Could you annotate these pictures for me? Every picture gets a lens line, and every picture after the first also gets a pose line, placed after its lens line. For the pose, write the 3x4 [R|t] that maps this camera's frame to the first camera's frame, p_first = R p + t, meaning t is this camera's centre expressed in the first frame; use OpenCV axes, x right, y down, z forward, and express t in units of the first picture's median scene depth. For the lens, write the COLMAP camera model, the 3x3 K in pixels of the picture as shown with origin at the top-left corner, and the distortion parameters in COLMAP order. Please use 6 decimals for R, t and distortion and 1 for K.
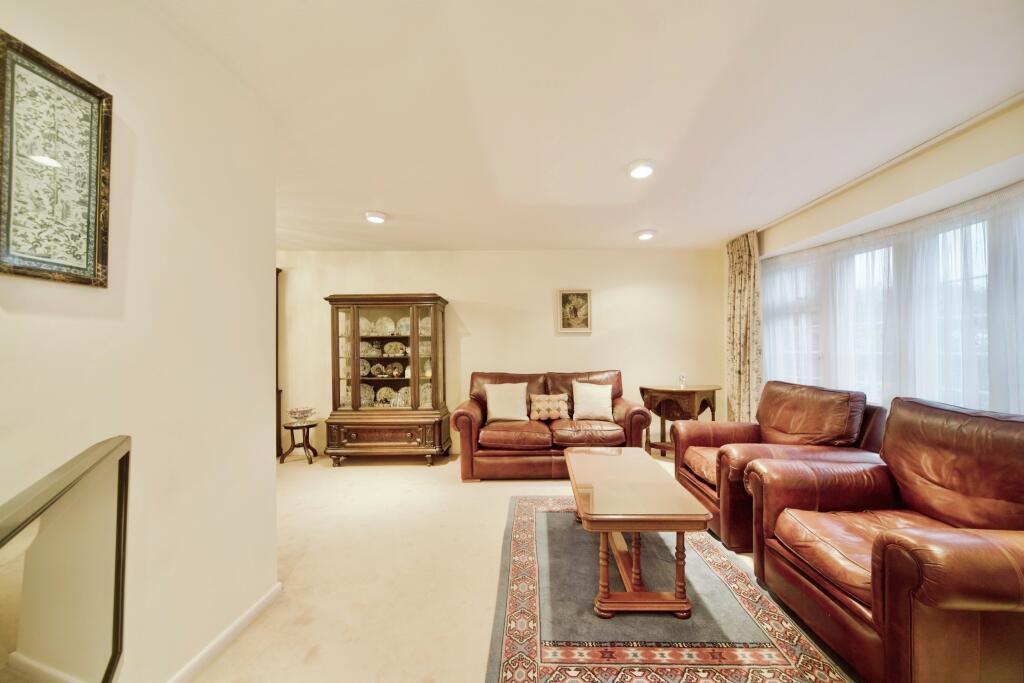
lens RADIAL K [[375.0, 0, 512.0], [0, 375.0, 341.5], [0, 0, 1]] dist [0.000024, -0.000035]
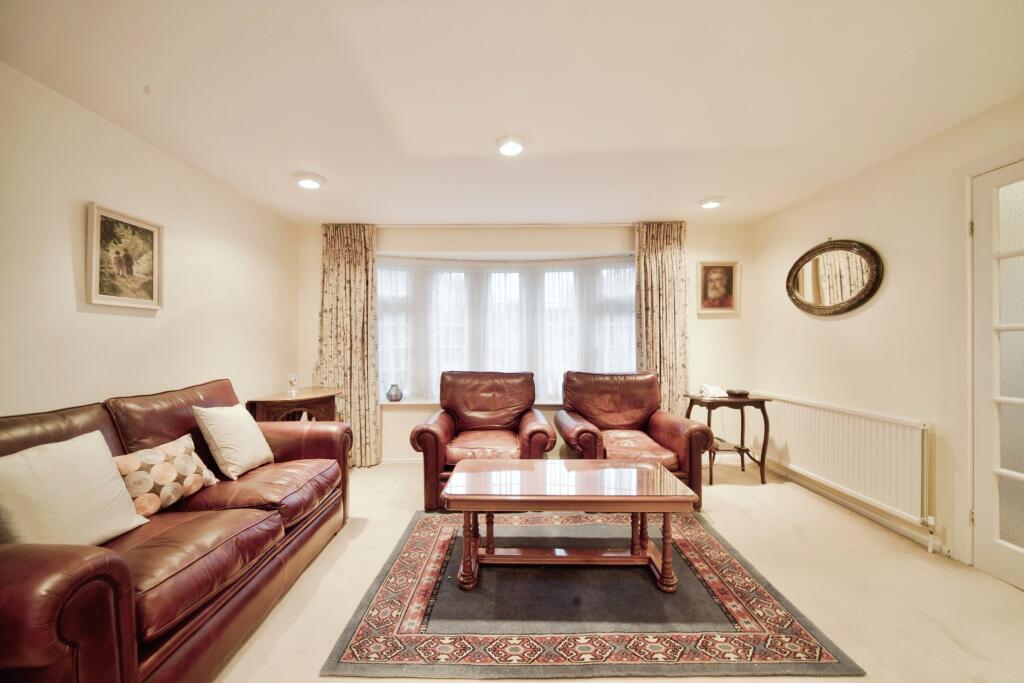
lens RADIAL K [[382.6, 0, 512.0], [0, 382.6, 341.5], [0, 0, 1]] dist [-0.024197, -0.000073]
pose [[-0.003351, 0.009459, 0.999950, -0.325729], [-0.018482, 0.999784, -0.009520, 0.015639], [-0.999824, -0.018513, -0.003175, 0.570663]]
